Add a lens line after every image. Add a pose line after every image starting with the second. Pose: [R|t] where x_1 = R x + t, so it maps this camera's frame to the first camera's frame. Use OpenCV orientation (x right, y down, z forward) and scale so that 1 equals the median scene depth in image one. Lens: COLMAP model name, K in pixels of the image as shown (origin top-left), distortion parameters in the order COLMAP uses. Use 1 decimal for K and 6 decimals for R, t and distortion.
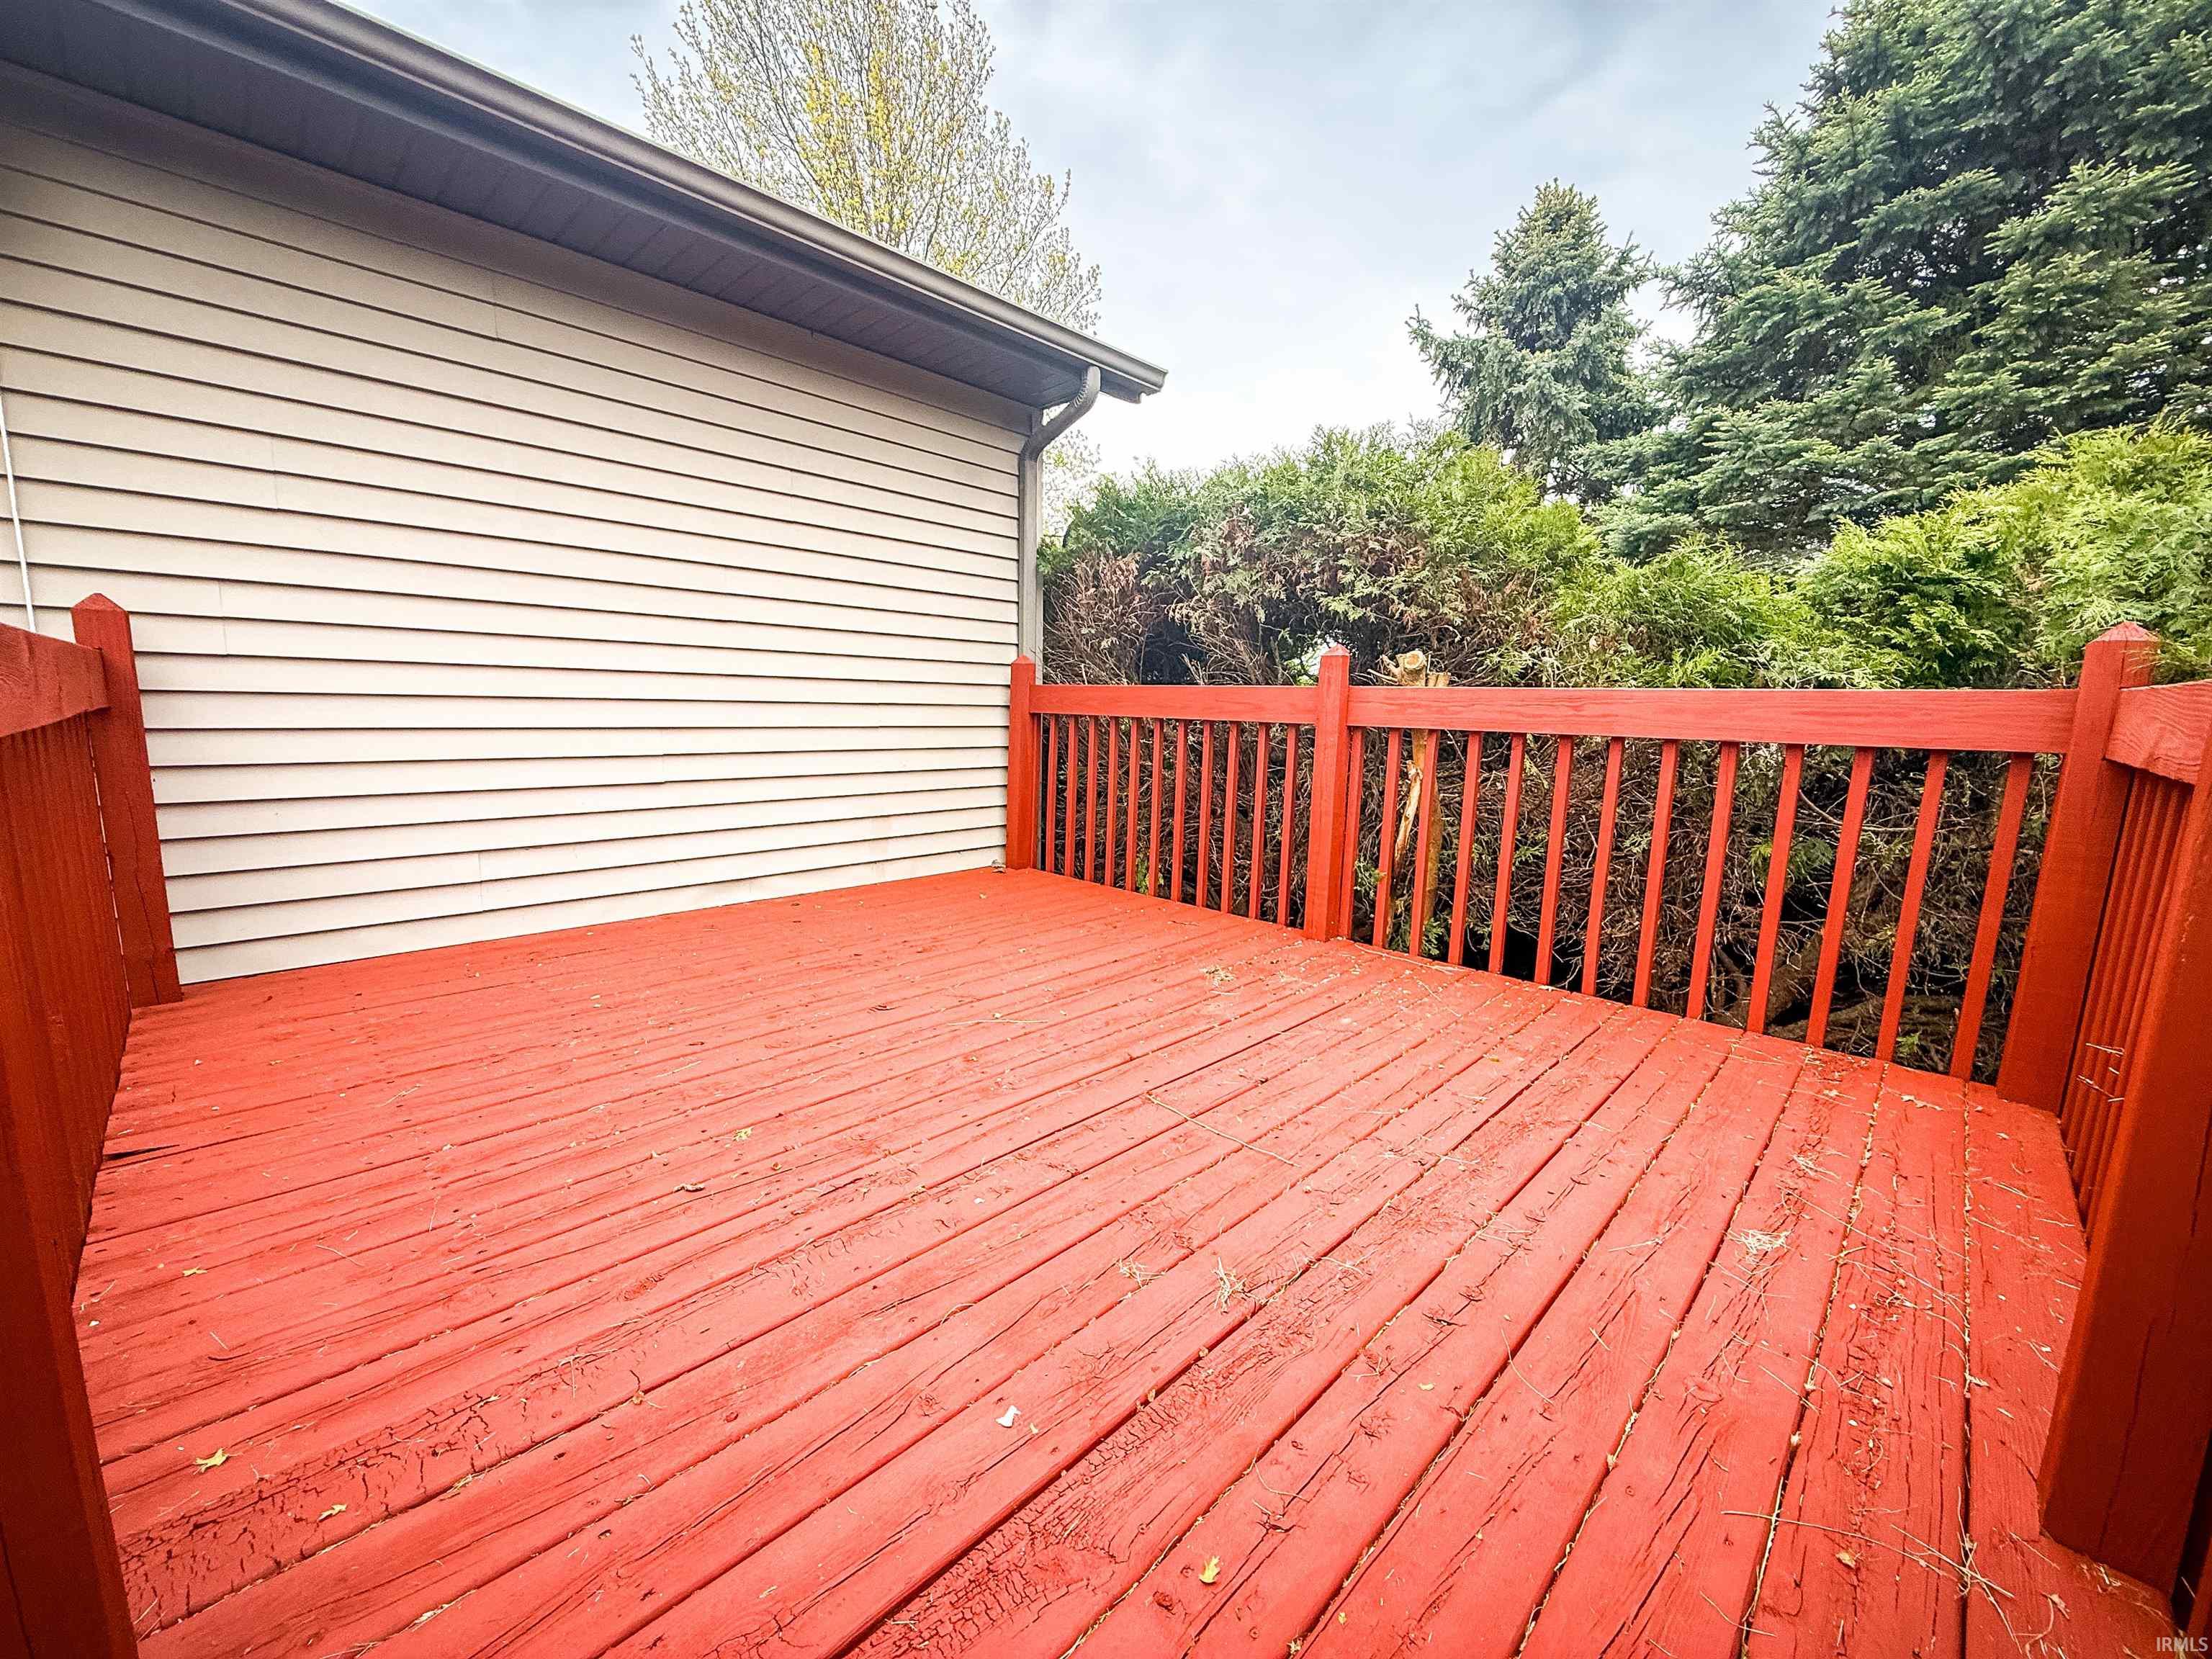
lens RADIAL K [[885.8, 0, 1086.9], [0, 885.8, 835.9], [0, 0, 1]] dist [-0.000021, 0.000544]
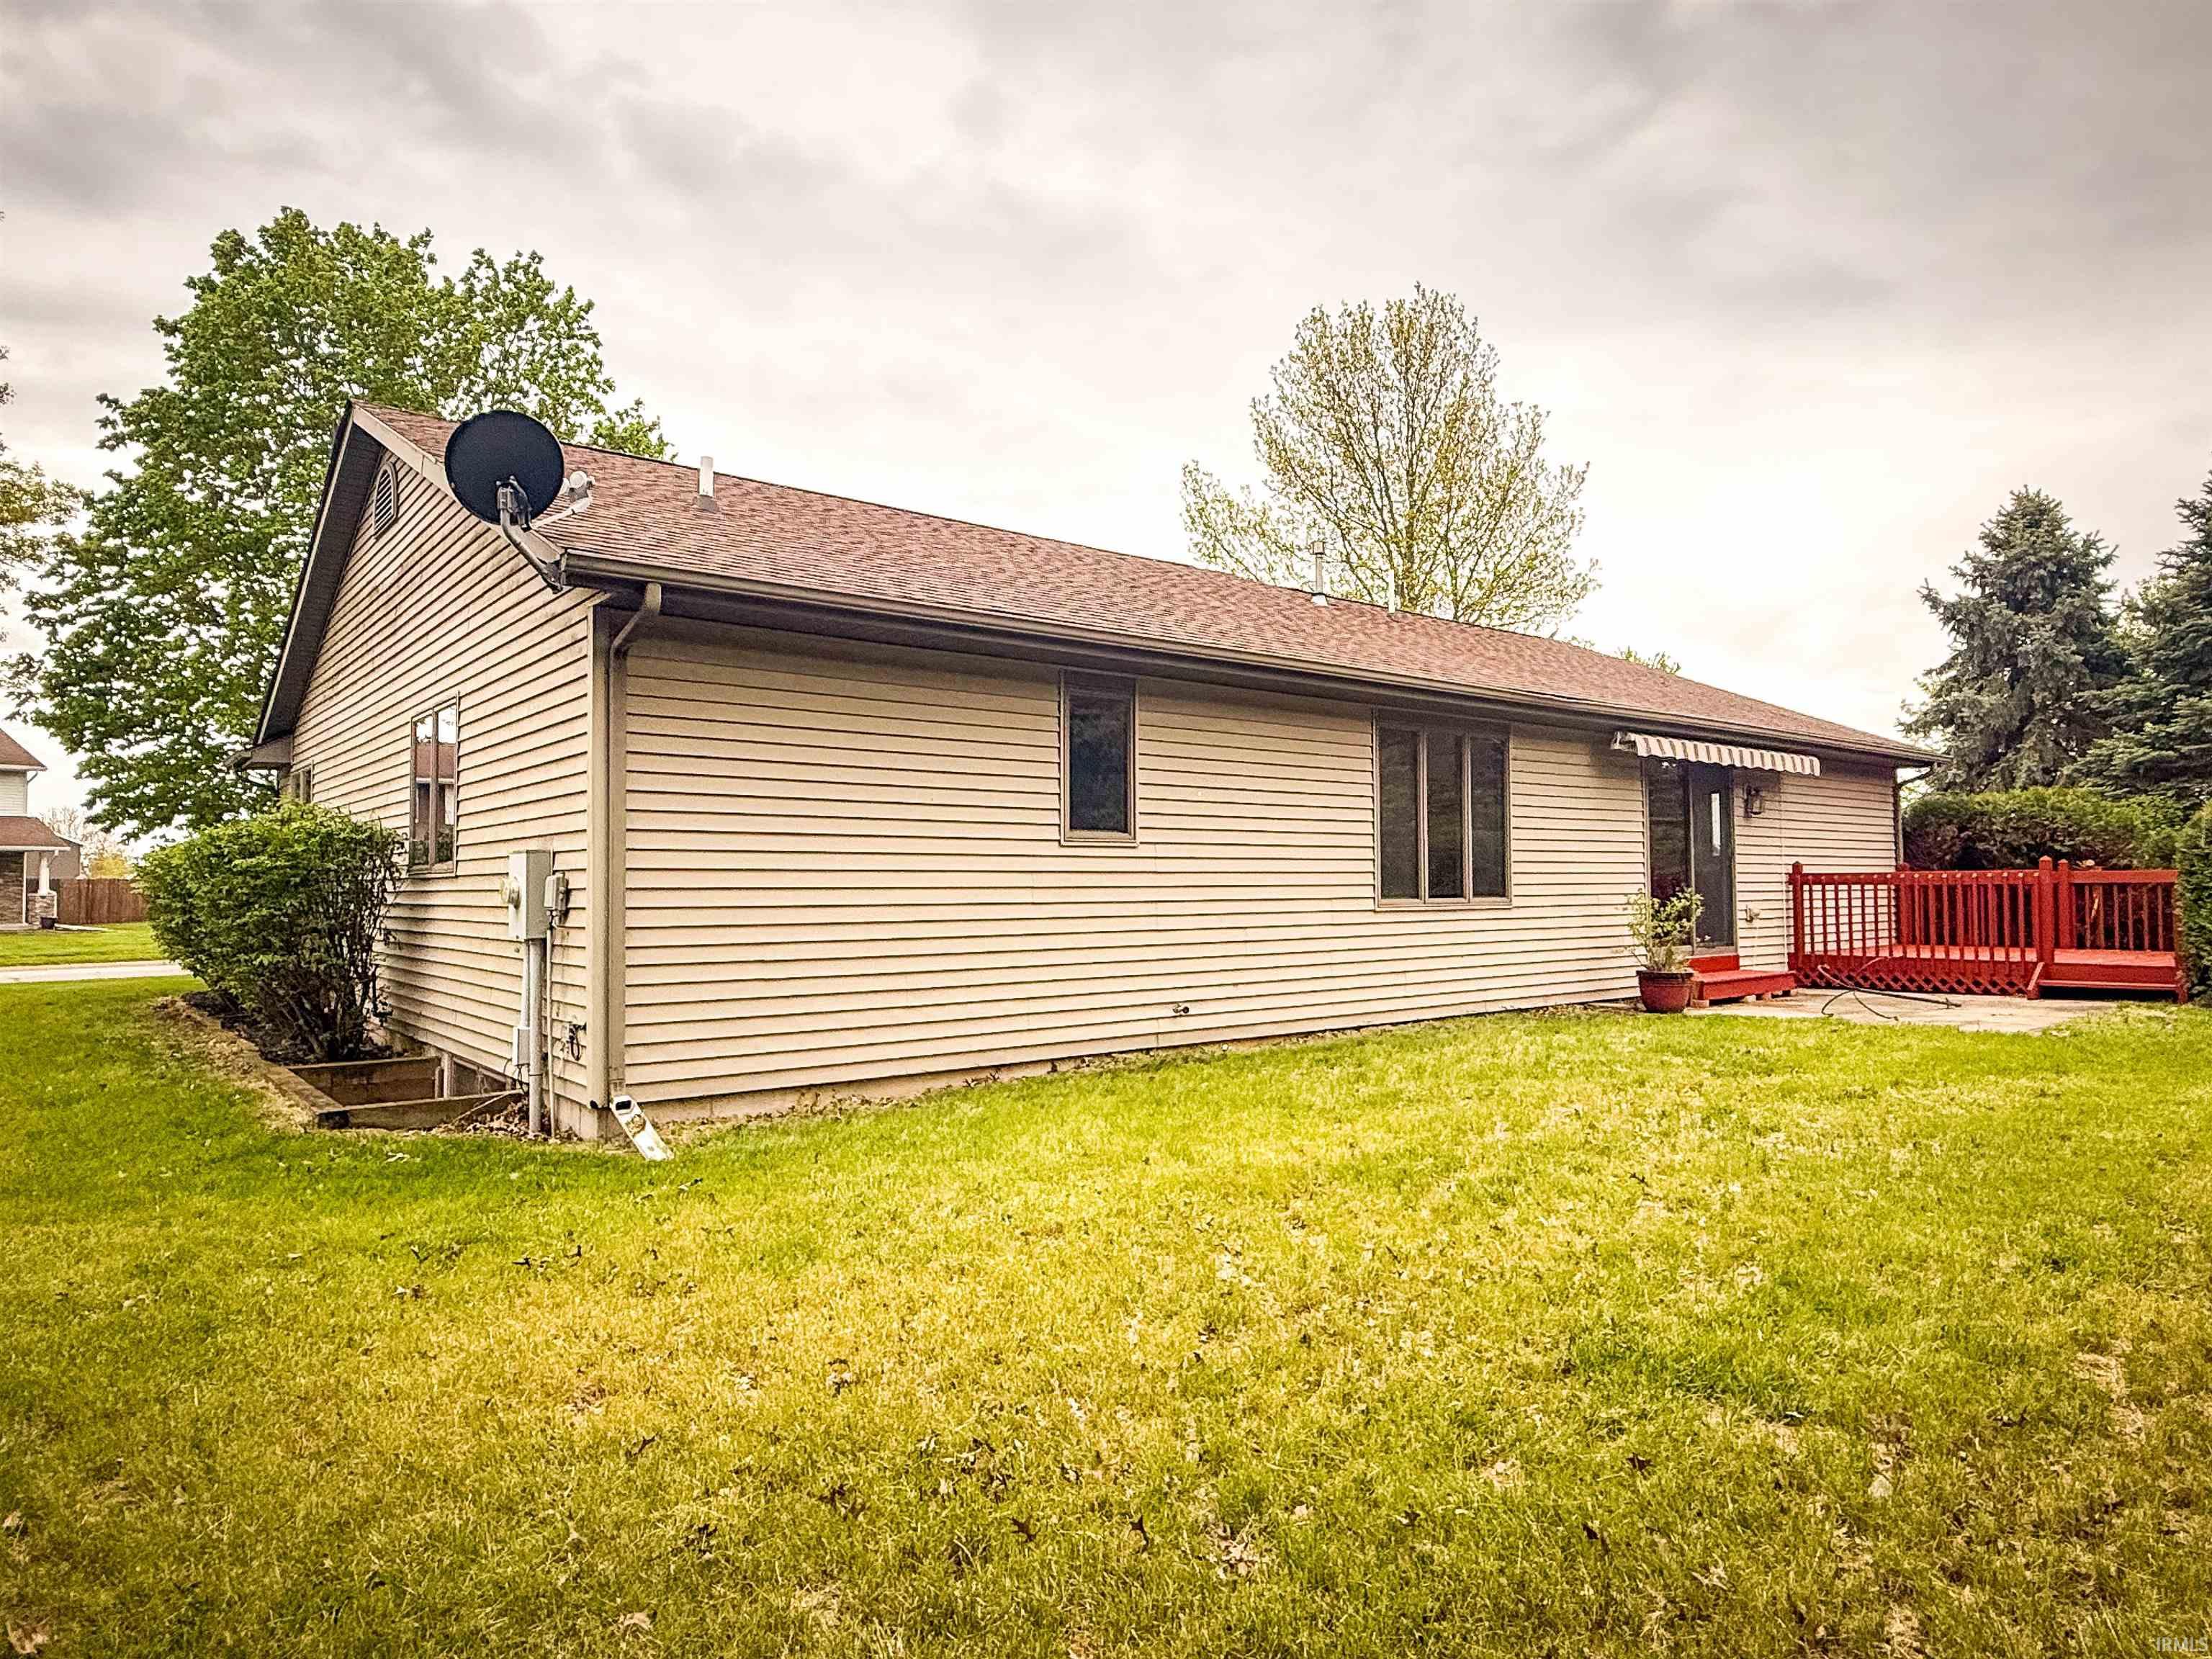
lens RADIAL K [[1325.7, 0, 1123.7], [0, 1325.7, 836.3], [0, 0, 1]] dist [0.006050, 0.001375]
pose [[0.994393, -0.034007, -0.100133, -1.128605], [0.014327, 0.981477, -0.191046, 0.250758], [0.104775, 0.188540, 0.976460, -1.768713]]
